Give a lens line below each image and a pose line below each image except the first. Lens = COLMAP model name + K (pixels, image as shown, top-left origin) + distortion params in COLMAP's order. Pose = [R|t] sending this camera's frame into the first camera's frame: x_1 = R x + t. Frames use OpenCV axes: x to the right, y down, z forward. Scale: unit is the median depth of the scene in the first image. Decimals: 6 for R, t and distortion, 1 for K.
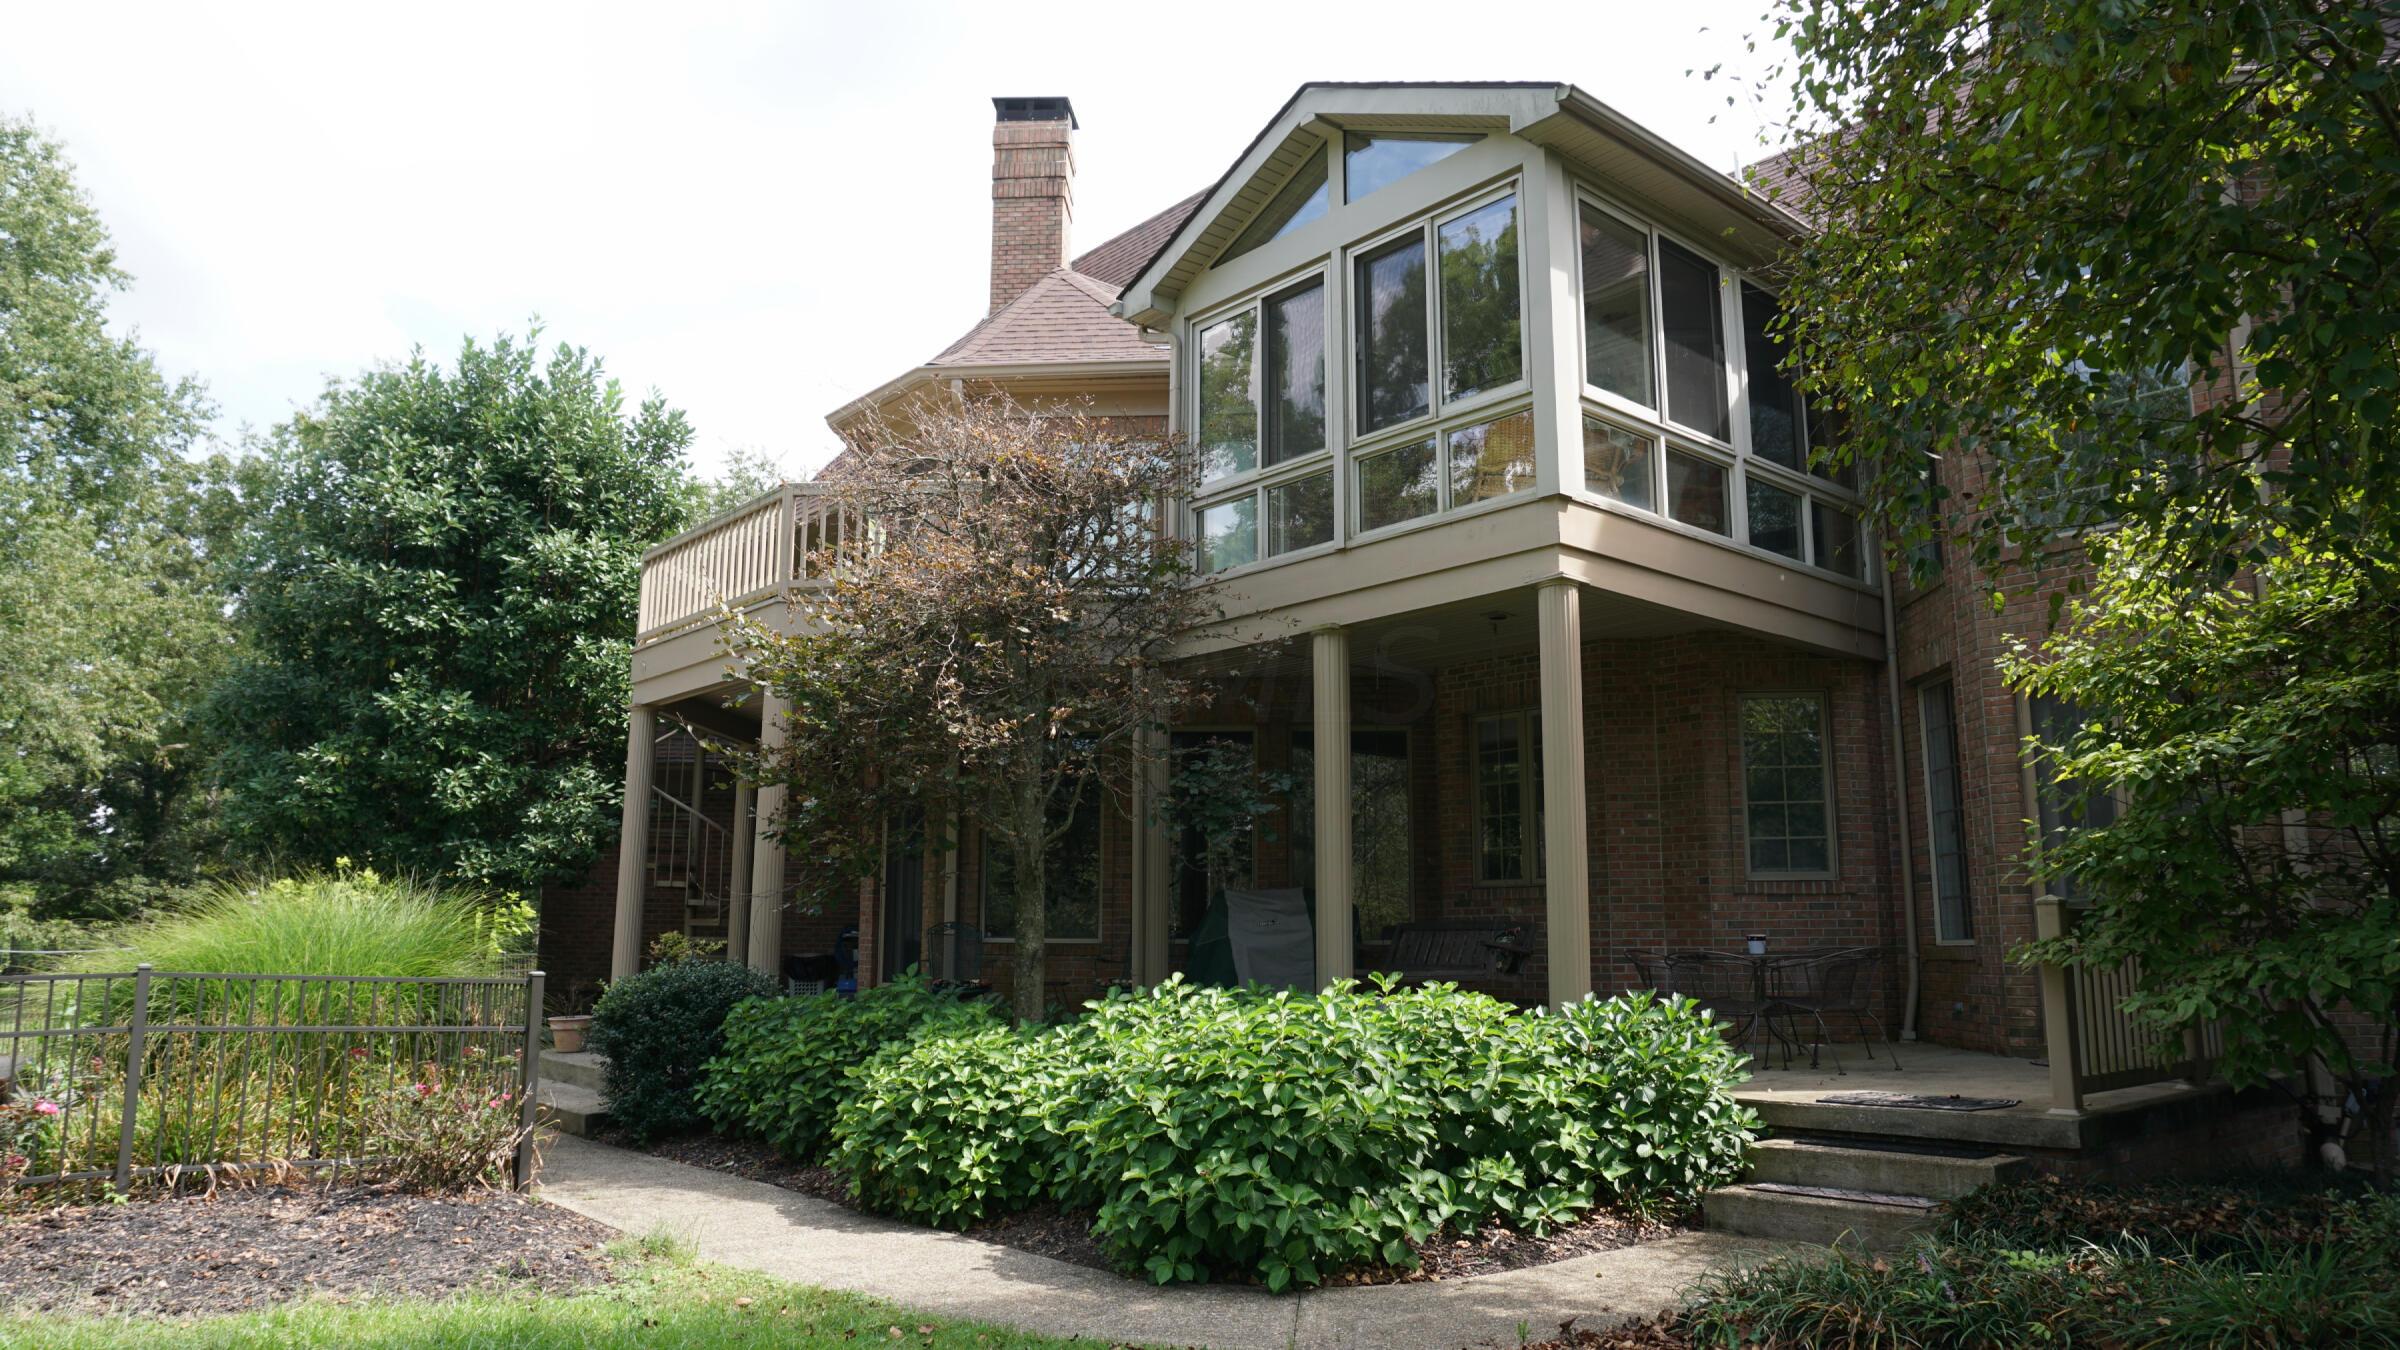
lens RADIAL K [[1605.2, 0, 1202.8], [0, 1605.2, 687.5], [0, 0, 1]] dist [-0.043416, 0.035246]
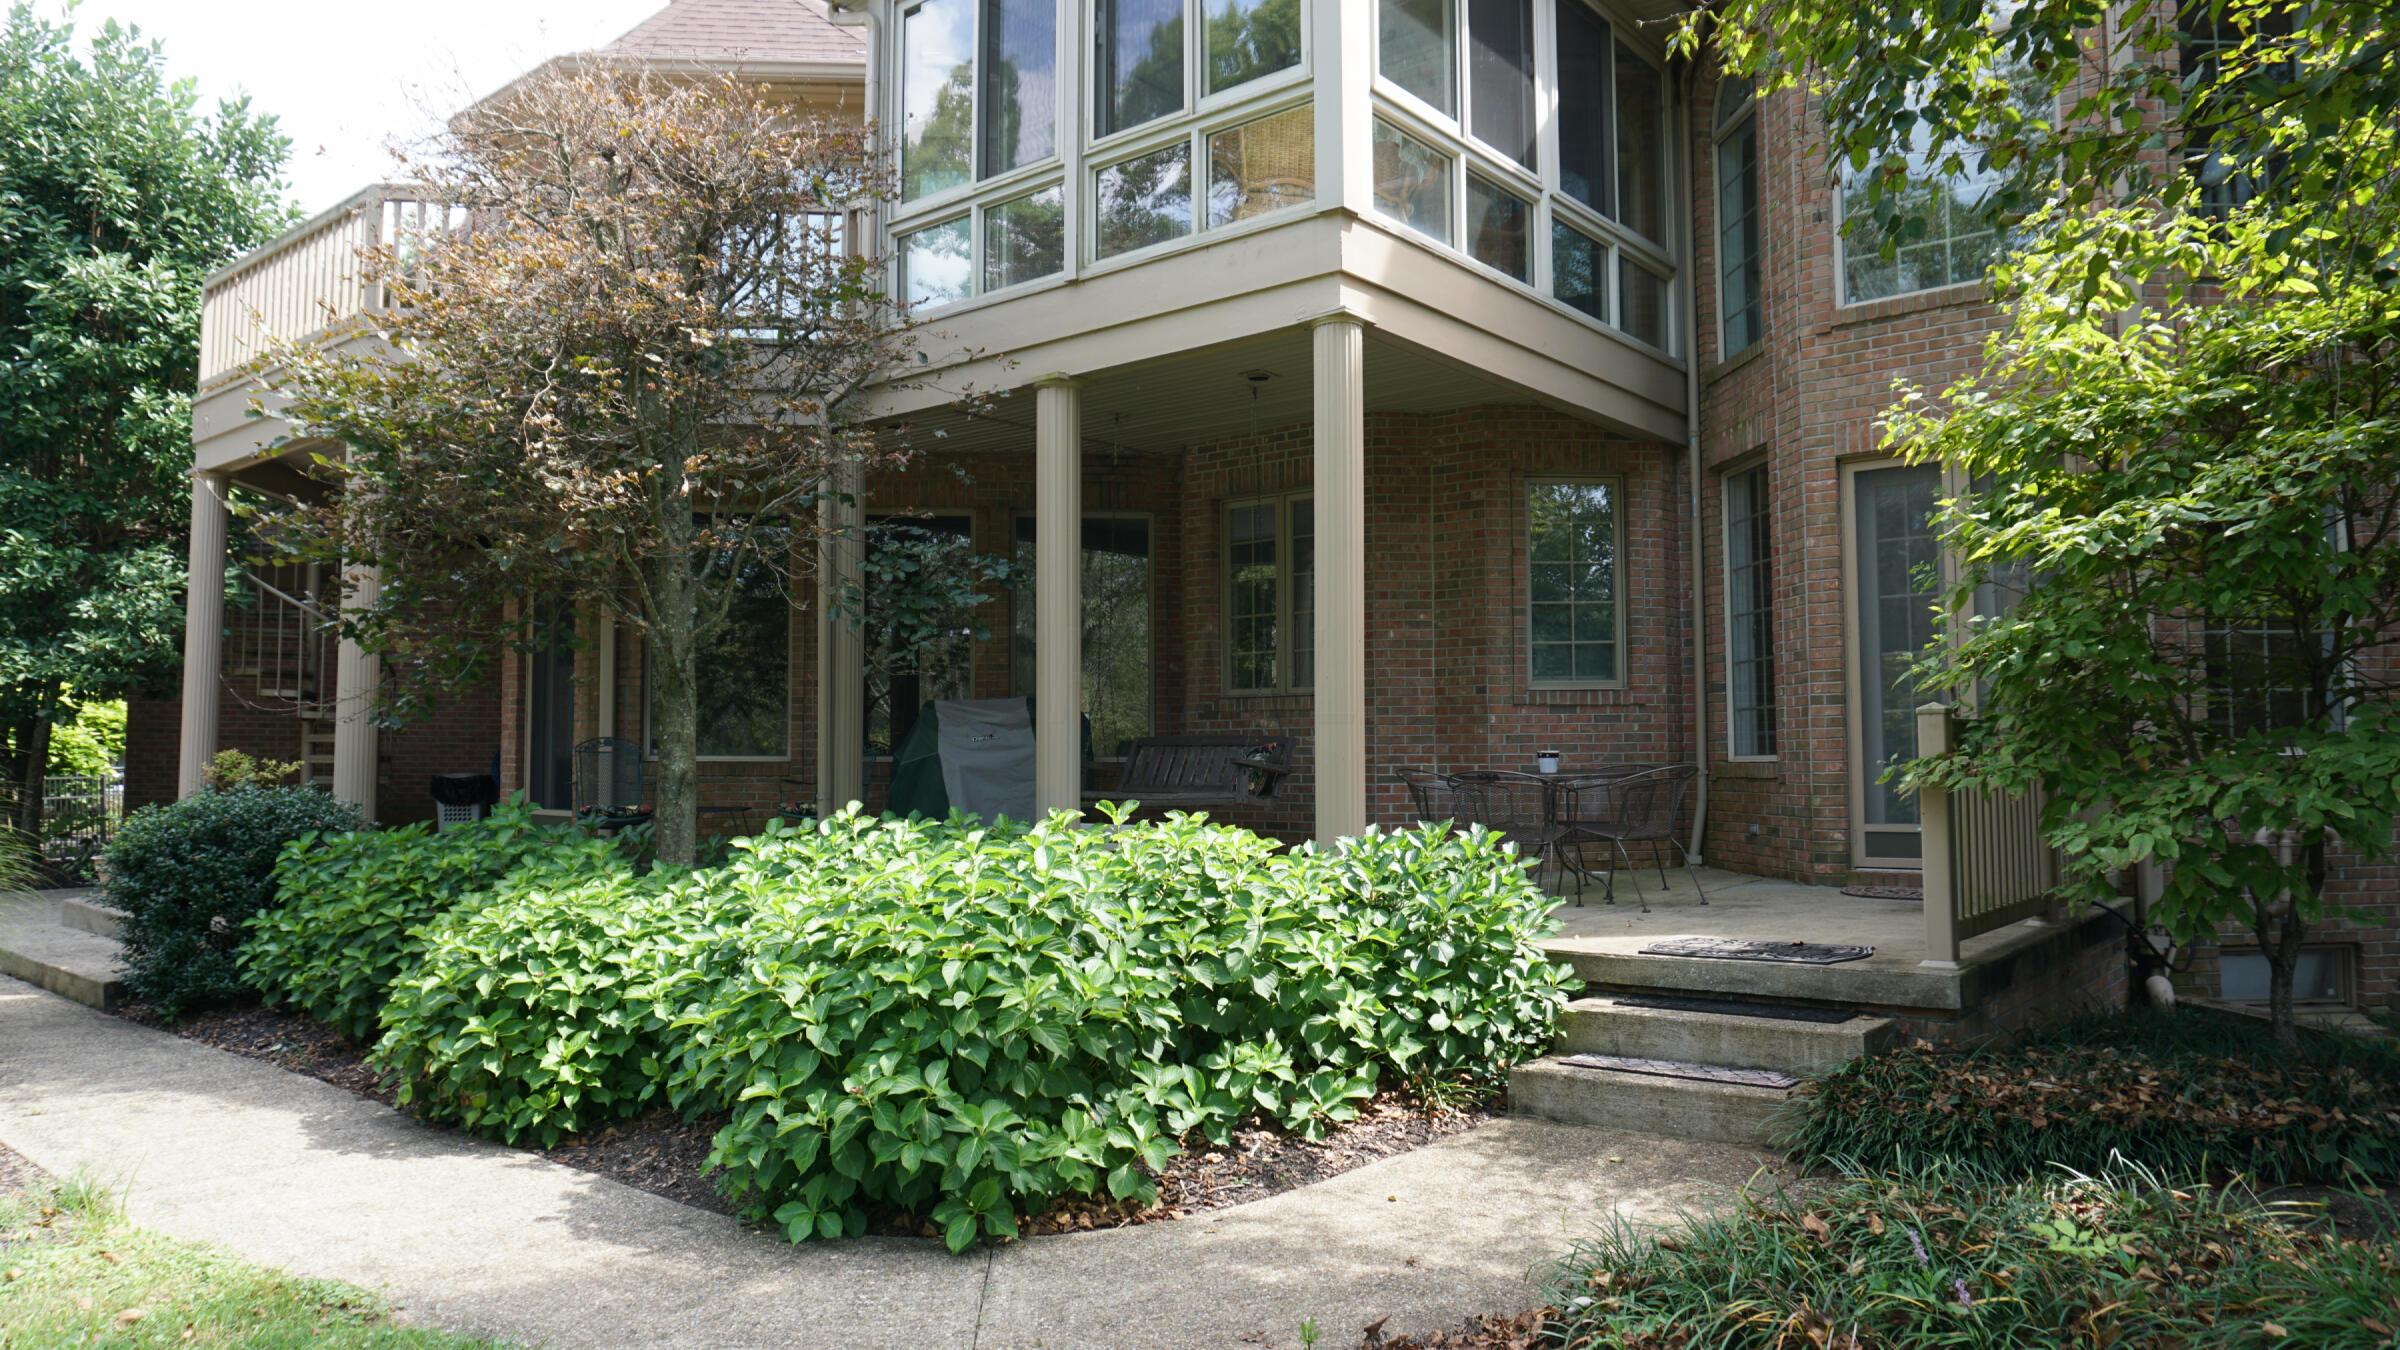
lens RADIAL K [[1624.0, 0, 1200.0], [0, 1624.0, 675.0], [0, 0, 1]] dist [-0.086841, 0.004225]
pose [[0.987299, 0.003077, 0.158842, 0.025849], [-0.020061, 0.994225, 0.105427, 0.030232], [-0.157601, -0.107275, 0.981659, 0.206817]]
